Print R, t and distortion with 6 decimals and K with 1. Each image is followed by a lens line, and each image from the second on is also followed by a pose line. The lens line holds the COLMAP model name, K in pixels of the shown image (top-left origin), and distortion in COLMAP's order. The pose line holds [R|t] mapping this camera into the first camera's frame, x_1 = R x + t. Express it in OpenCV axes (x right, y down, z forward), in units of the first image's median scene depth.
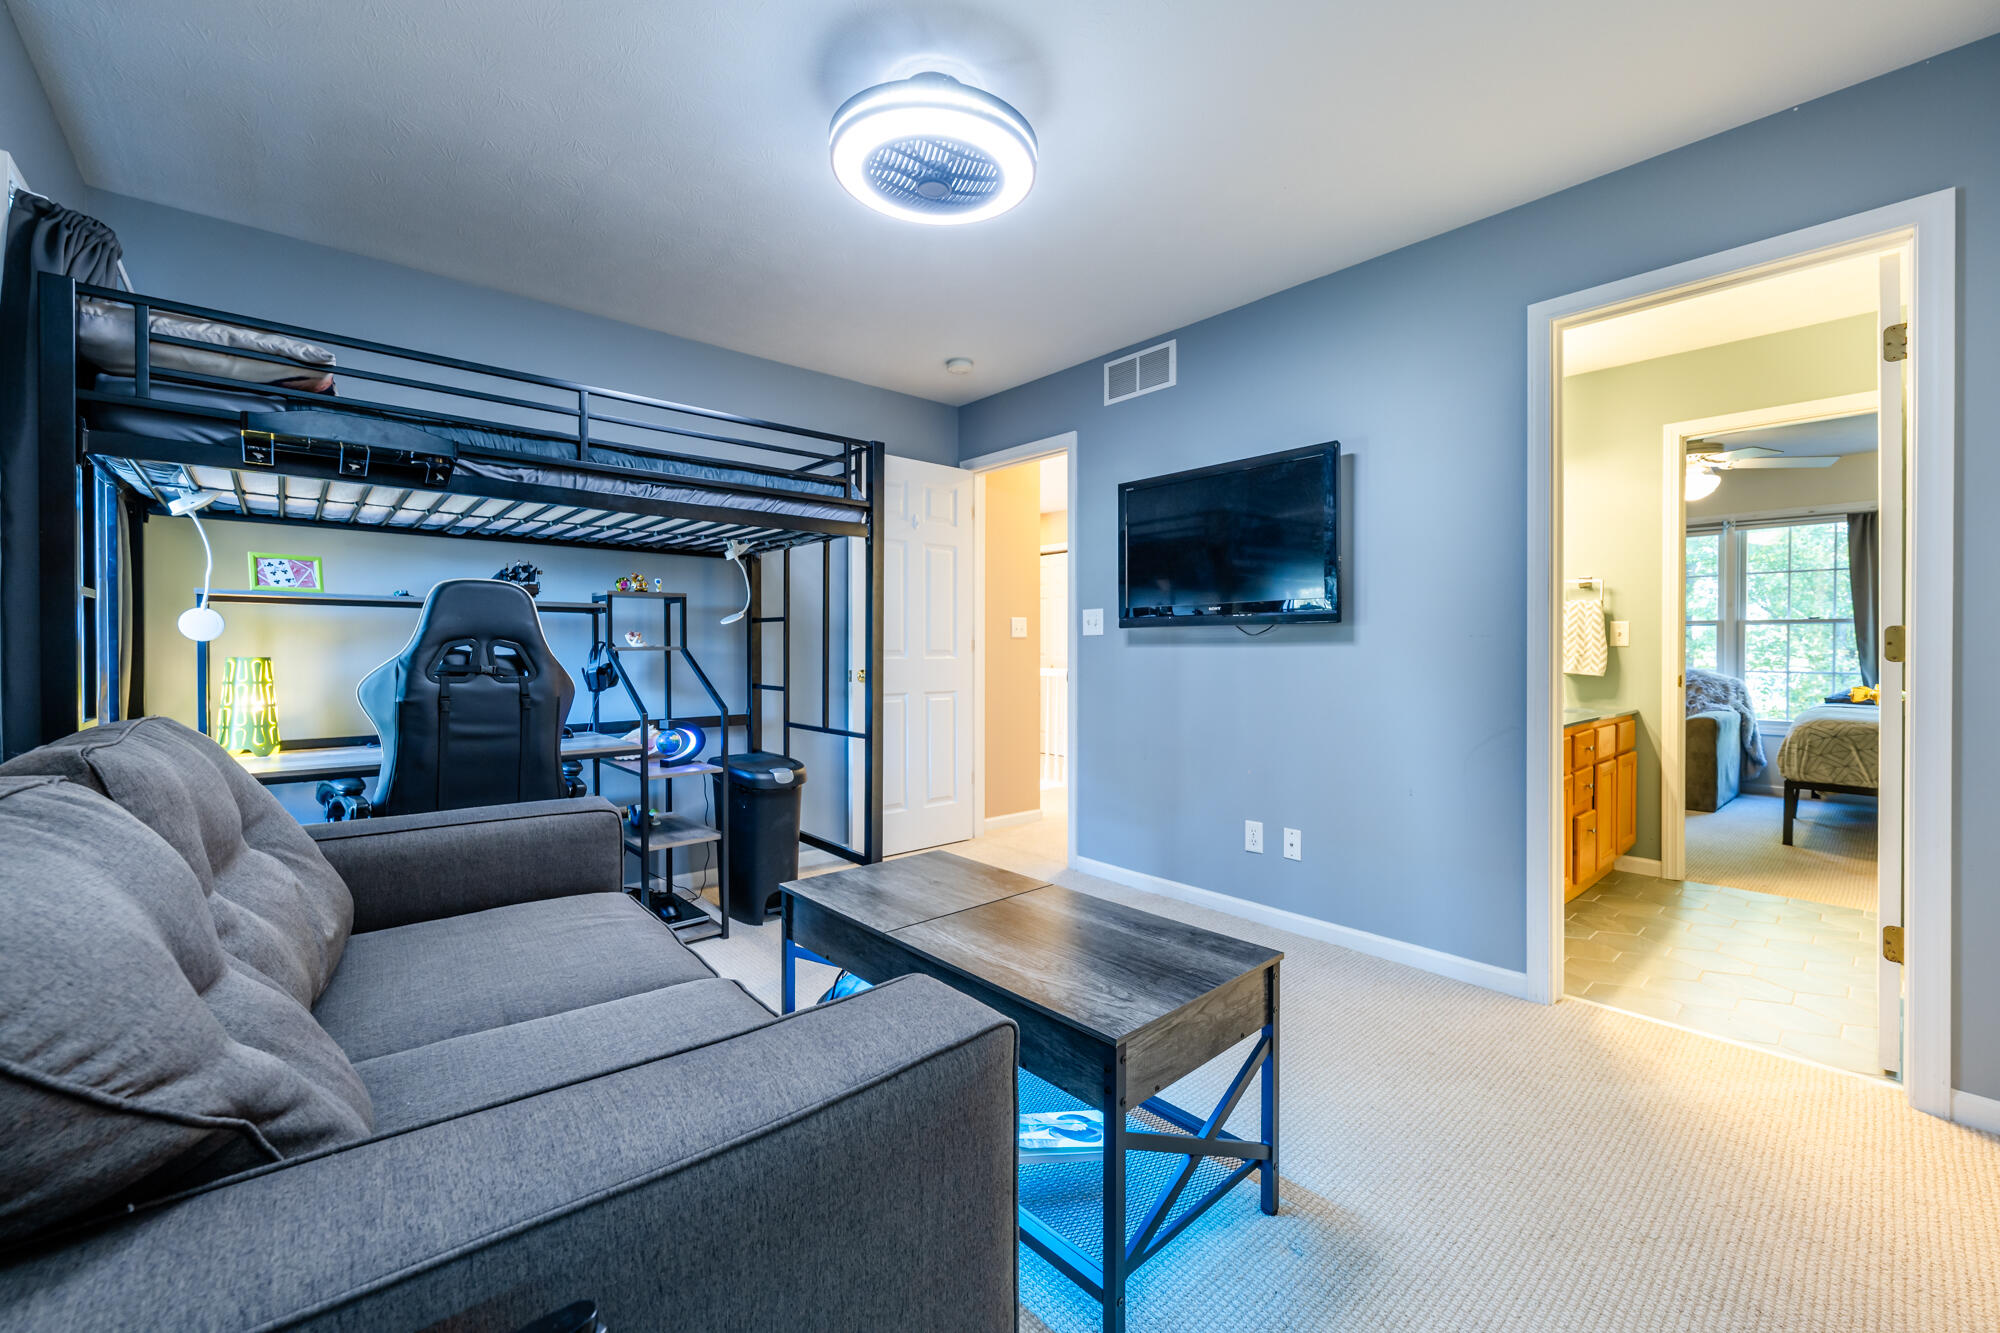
lens RADIAL K [[794.0, 0, 997.8], [0, 794.0, 653.7], [0, 0, 1]] dist [-0.000080, -0.000715]
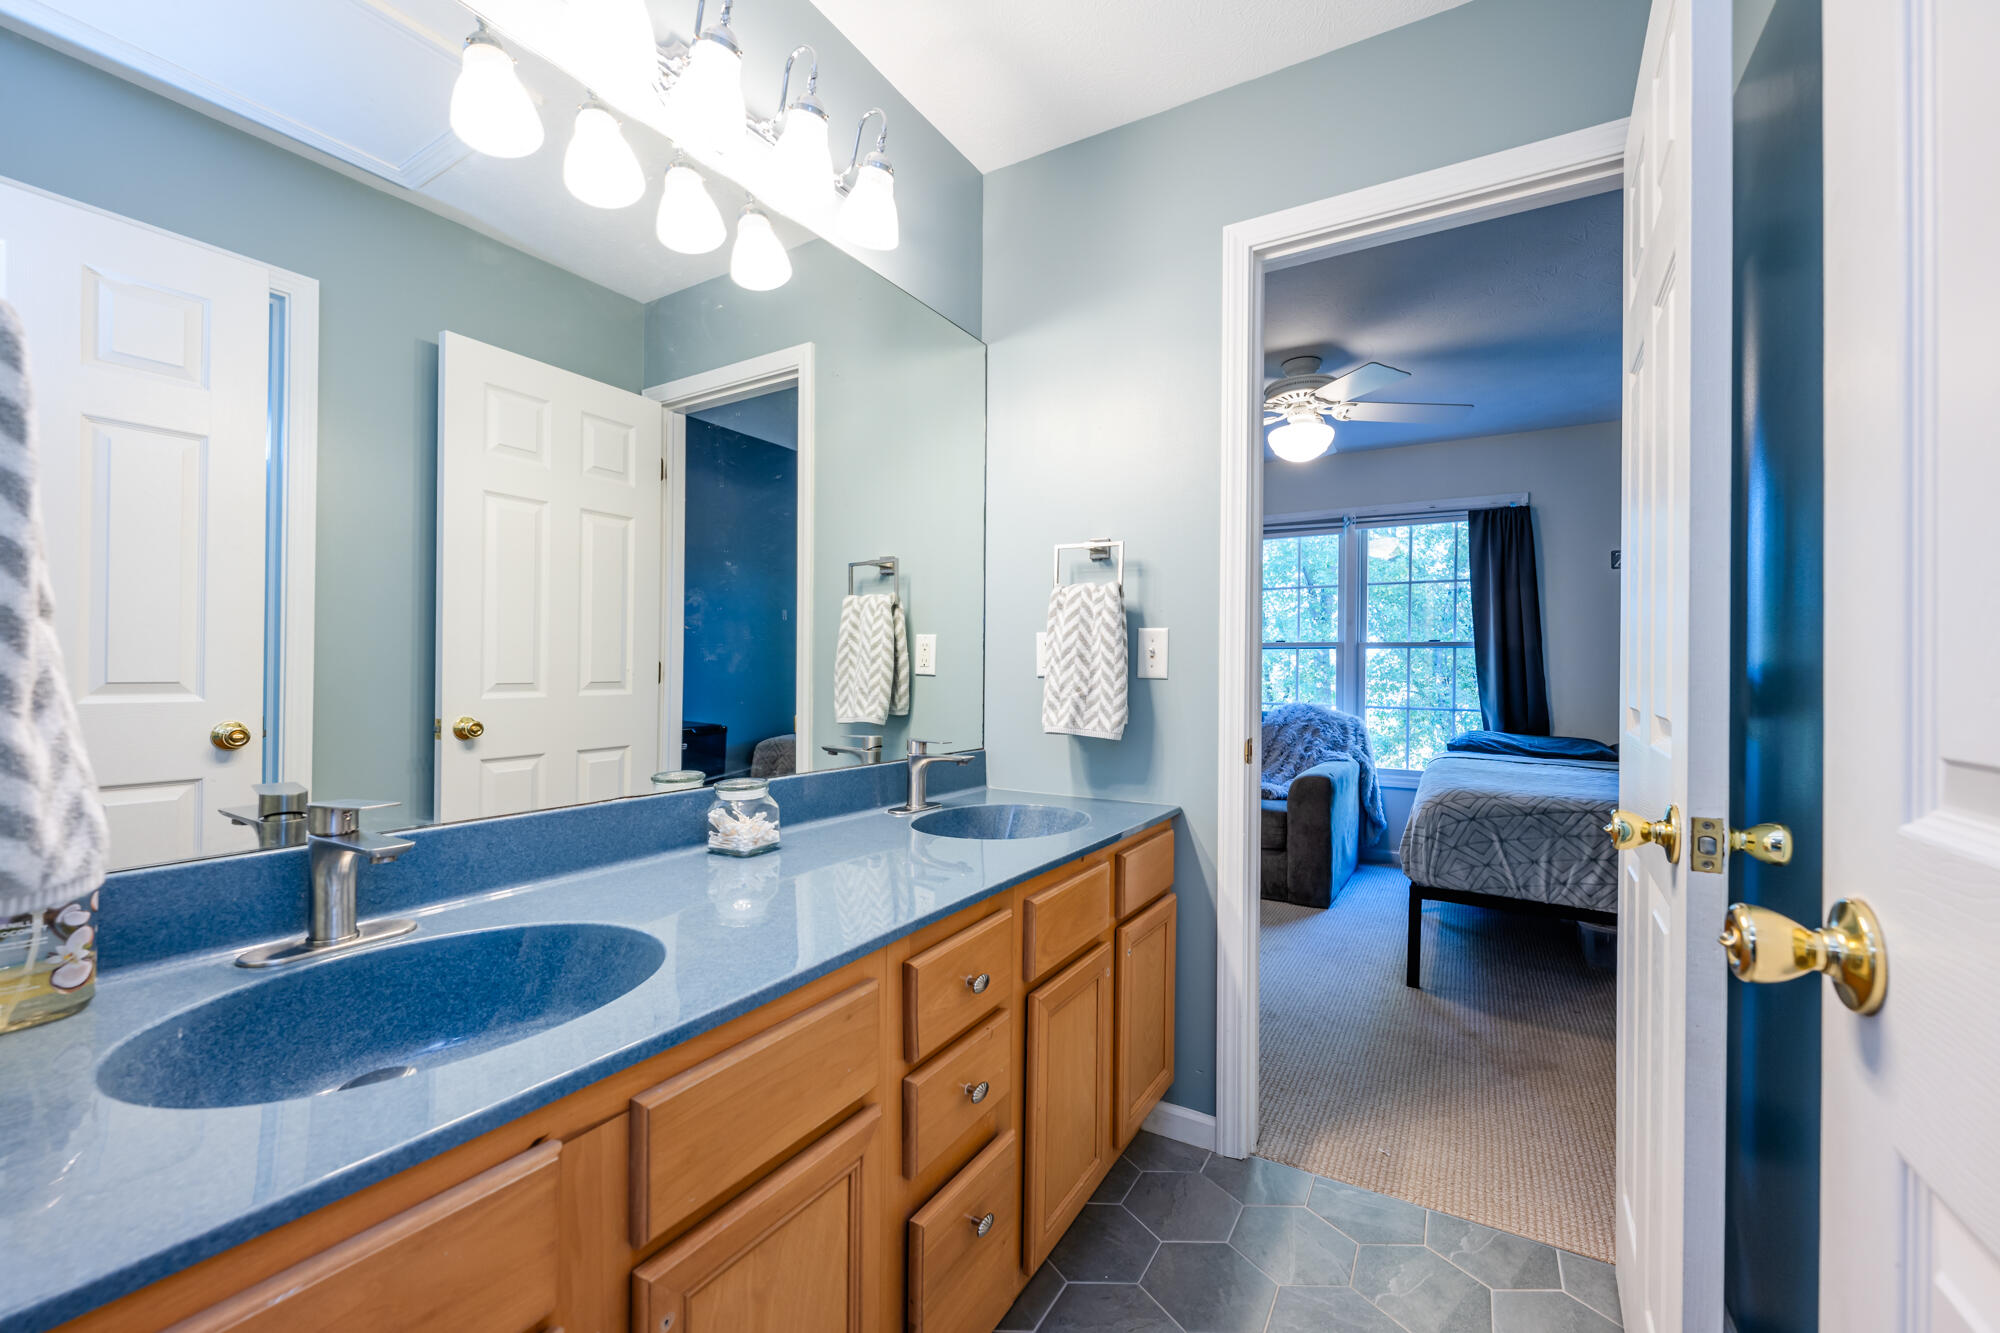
lens RADIAL K [[794.0, 0, 997.5], [0, 794.0, 665.5], [0, 0, 1]] dist [-0.000080, -0.000715]
pose [[0.950399, 0.011536, 0.310818, 0.377805], [-0.008366, 0.999899, -0.011530, -0.007444], [-0.310920, 0.008358, 0.950399, 0.393083]]
